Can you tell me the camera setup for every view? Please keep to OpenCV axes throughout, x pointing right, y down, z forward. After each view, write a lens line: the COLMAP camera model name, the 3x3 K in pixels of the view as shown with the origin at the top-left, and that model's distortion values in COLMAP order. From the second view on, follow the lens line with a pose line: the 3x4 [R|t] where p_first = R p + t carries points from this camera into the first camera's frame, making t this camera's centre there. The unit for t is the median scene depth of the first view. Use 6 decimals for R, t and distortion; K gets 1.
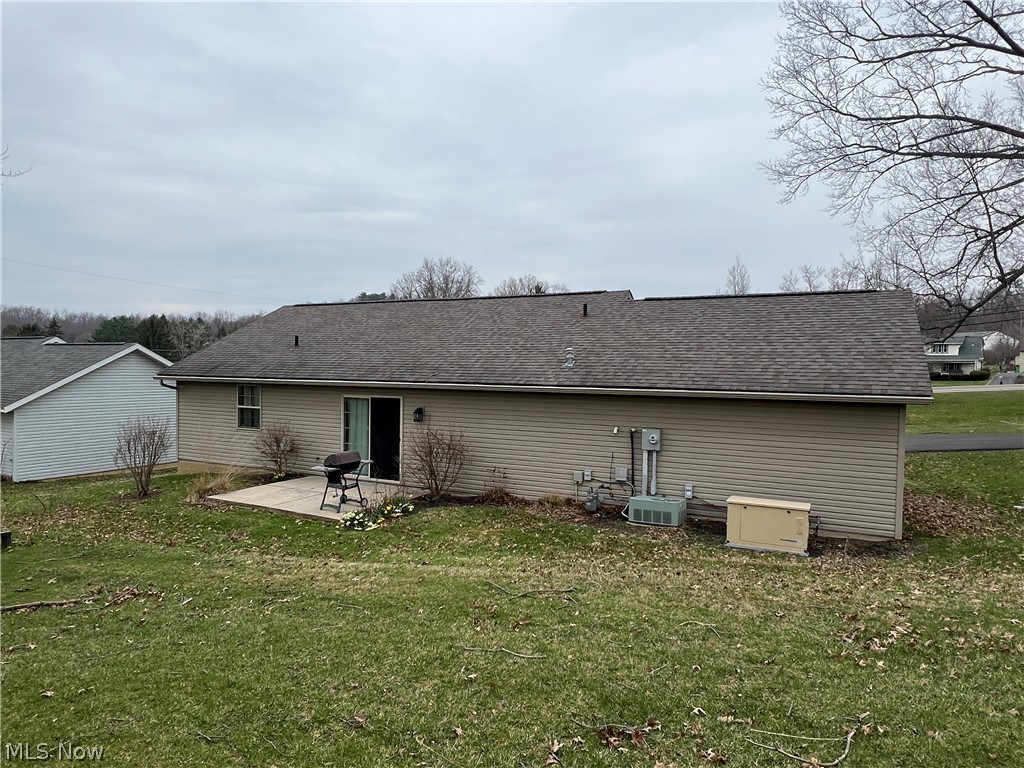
lens RADIAL K [[625.4, 0, 514.5], [0, 625.4, 380.8], [0, 0, 1]] dist [0.003867, 0.000994]
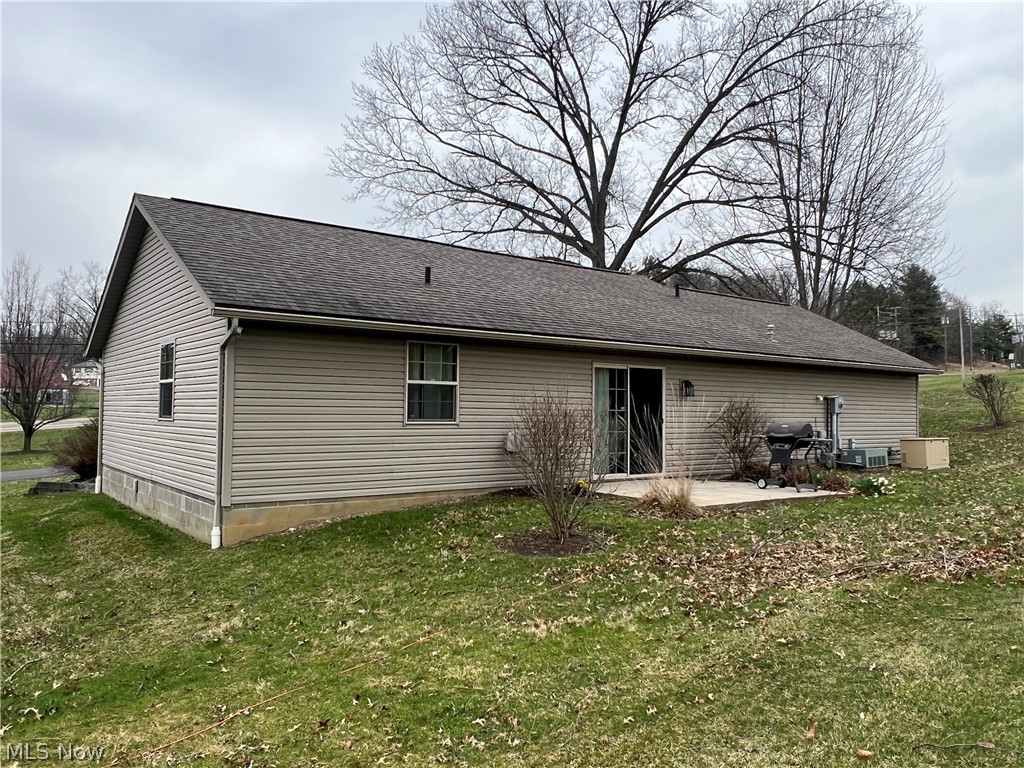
lens RADIAL K [[752.1, 0, 512.0], [0, 752.1, 384.0], [0, 0, 1]] dist [0.038942, -0.000485]
pose [[0.452589, 0.023380, 0.891412, -1.138417], [0.016518, 0.999265, -0.034595, 0.077940], [-0.891566, 0.030382, 0.451871, 0.737925]]
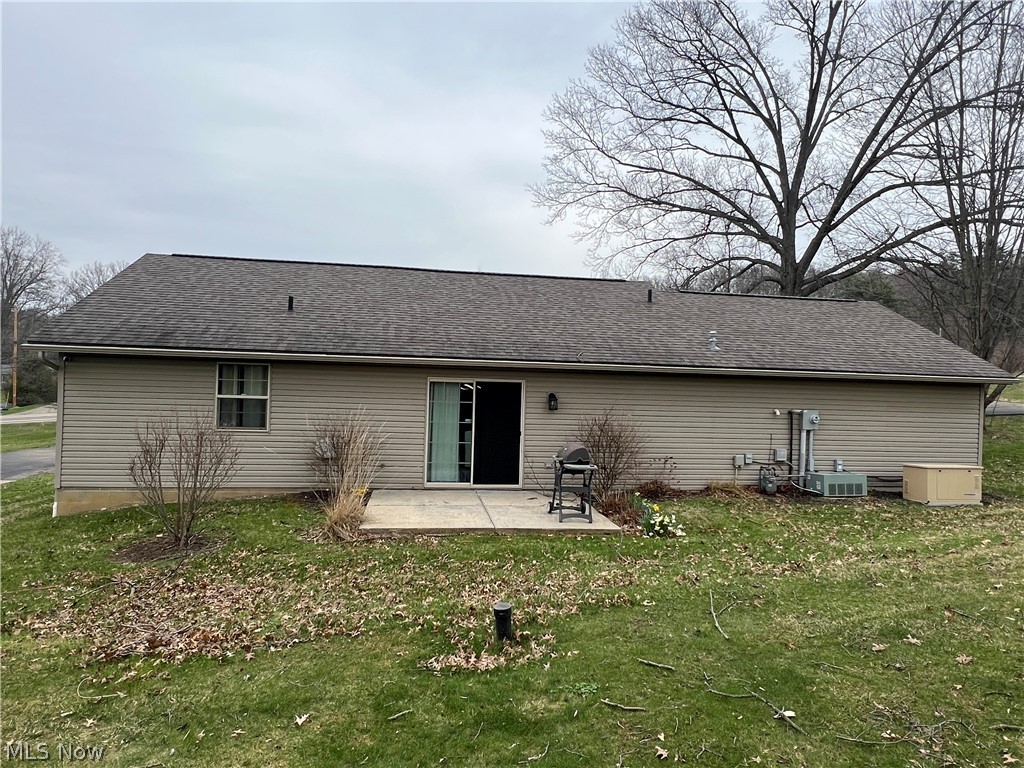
lens RADIAL K [[625.5, 0, 507.6], [0, 625.5, 385.0], [0, 0, 1]] dist [0.004217, -0.000357]
pose [[0.816988, 0.011912, 0.576532, -0.667091], [-0.005810, 0.999906, -0.012426, 0.041866], [-0.576625, 0.006802, 0.816980, 0.348420]]
